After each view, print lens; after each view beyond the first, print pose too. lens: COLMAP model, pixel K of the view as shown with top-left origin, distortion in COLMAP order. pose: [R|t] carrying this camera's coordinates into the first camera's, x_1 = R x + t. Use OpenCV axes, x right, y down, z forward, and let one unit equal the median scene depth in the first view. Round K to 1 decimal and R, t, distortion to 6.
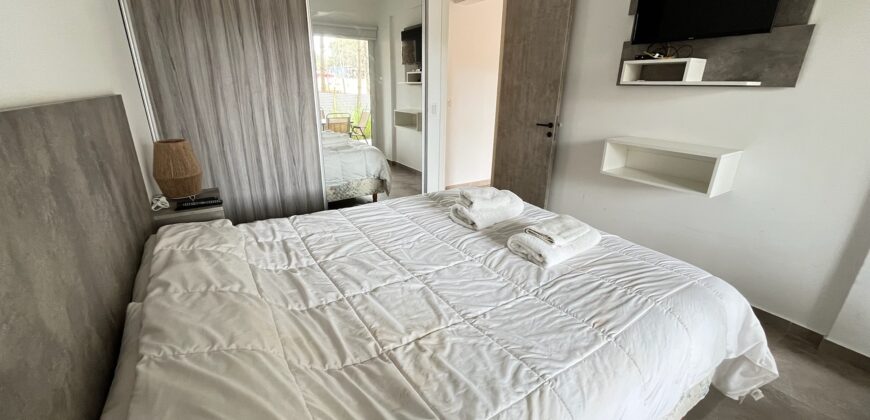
lens RADIAL K [[349.6, 0, 435.0], [0, 349.6, 210.0], [0, 0, 1]] dist [-0.008537, -0.000251]
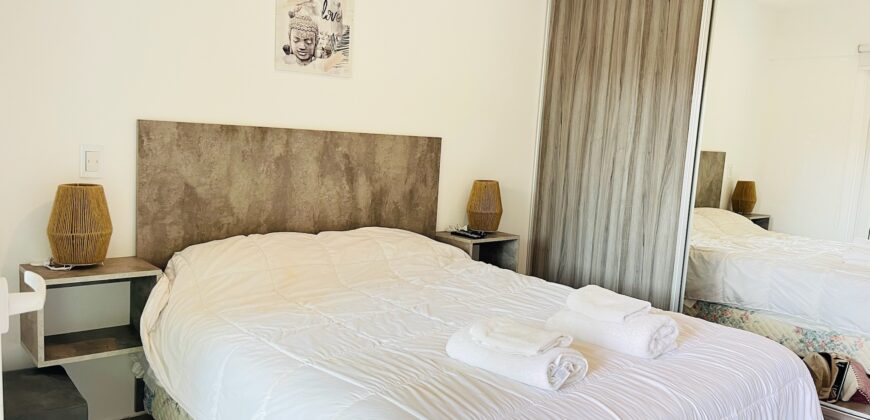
lens RADIAL K [[662.7, 0, 430.5], [0, 662.7, 211.8], [0, 0, 1]] dist [0.070039, -0.099978]
pose [[0.152523, 0.109831, -0.982178, 1.026014], [-0.382336, 0.922983, 0.043838, -0.099670], [0.911348, 0.368836, 0.182768, 0.366396]]
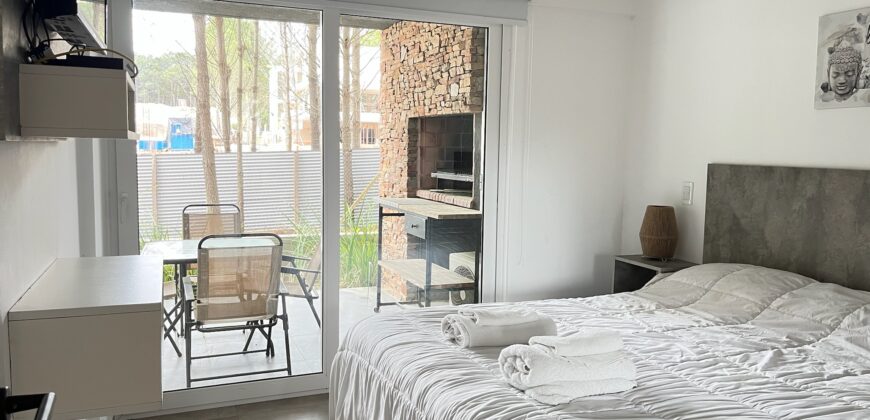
lens RADIAL K [[662.7, 0, 430.5], [0, 662.7, 211.8], [0, 0, 1]] dist [0.070039, -0.099978]
pose [[-0.981453, -0.048825, 0.185381, 0.154100], [0.034436, 0.906390, 0.421036, -0.573527], [-0.188585, 0.419611, -0.887898, 1.594993]]
